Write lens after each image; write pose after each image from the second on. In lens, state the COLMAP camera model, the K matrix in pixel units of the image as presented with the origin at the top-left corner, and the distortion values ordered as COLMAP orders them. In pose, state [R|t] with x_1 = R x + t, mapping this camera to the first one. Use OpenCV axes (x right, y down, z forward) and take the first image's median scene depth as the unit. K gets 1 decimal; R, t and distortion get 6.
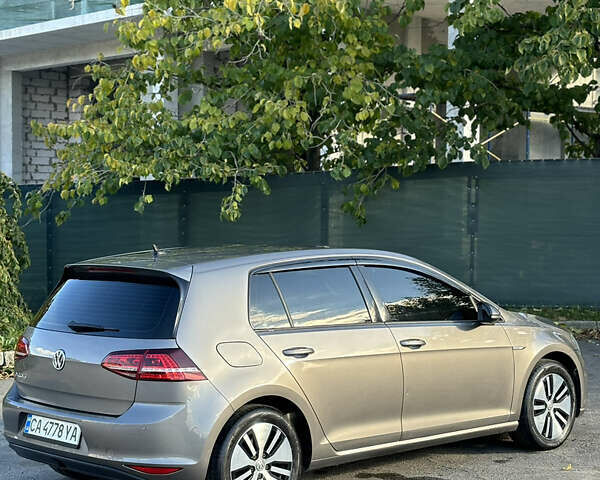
lens RADIAL K [[1234.8, 0, 296.6], [0, 1234.8, 243.6], [0, 0, 1]] dist [0.159299, 0.000000]
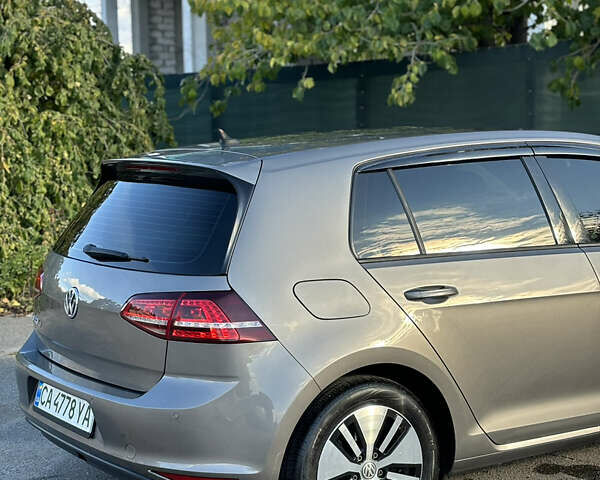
lens RADIAL K [[1234.8, 0, 284.1], [0, 1234.8, 242.0], [0, 0, 1]] dist [0.159299, 0.000000]
pose [[0.981909, -0.000371, -0.189352, 0.047188], [0.015823, 0.996661, 0.080097, 0.008689], [0.188690, -0.081644, 0.978637, 0.359567]]
